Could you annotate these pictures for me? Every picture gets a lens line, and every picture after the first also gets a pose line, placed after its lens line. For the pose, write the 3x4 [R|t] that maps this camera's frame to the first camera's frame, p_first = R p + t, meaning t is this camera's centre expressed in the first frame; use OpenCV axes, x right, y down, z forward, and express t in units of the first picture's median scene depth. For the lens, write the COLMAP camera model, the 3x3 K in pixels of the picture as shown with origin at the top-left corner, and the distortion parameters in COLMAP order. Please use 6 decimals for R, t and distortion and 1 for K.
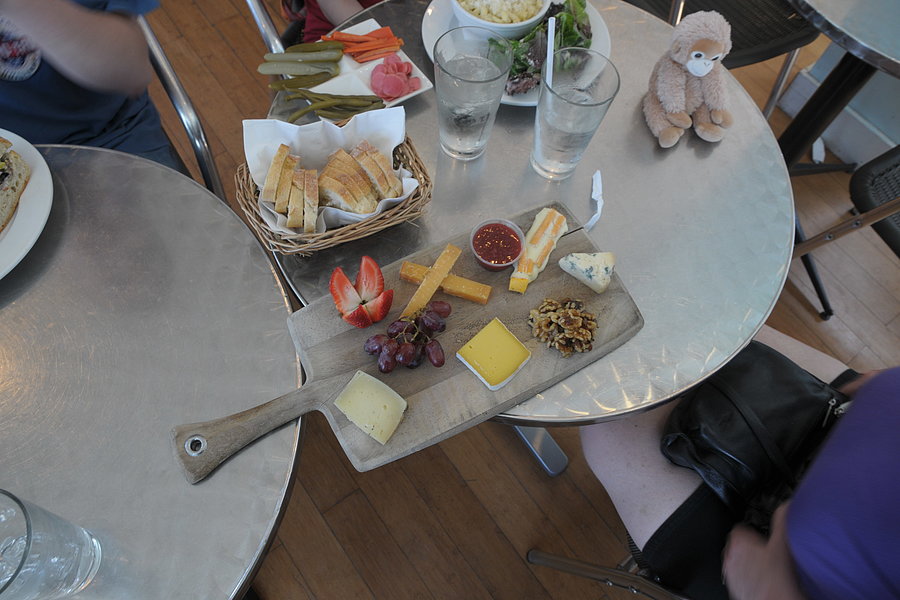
lens RADIAL K [[625.0, 0, 450.0], [0, 625.0, 300.0], [0, 0, 1]] dist [-0.133255, 0.091271]
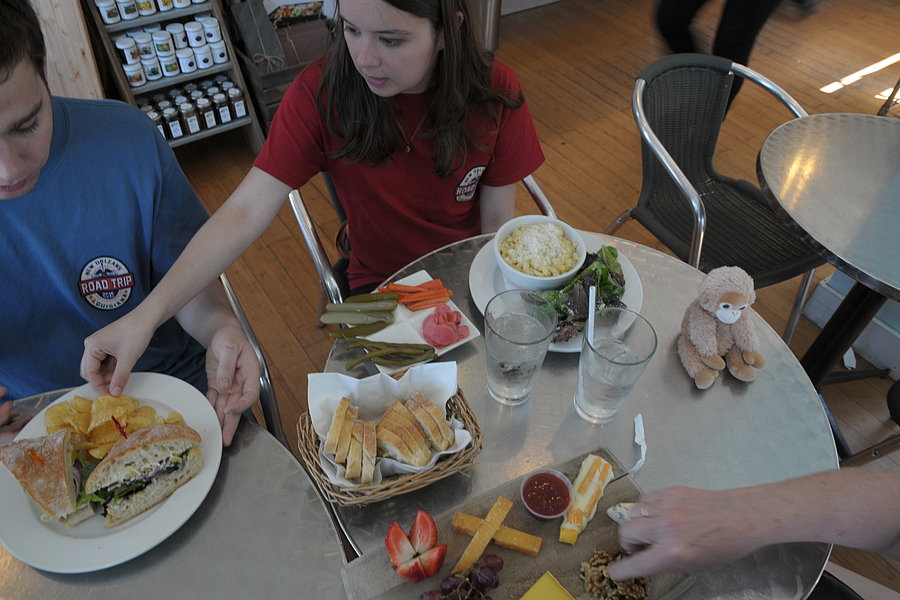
lens RADIAL K [[625.0, 0, 450.0], [0, 625.0, 300.0], [0, 0, 1]] dist [-0.133255, 0.091271]
pose [[0.998898, -0.004734, -0.046685, -0.032116], [-0.009544, 0.953606, -0.300907, -0.081895], [0.045944, 0.301021, 0.952510, -0.068496]]
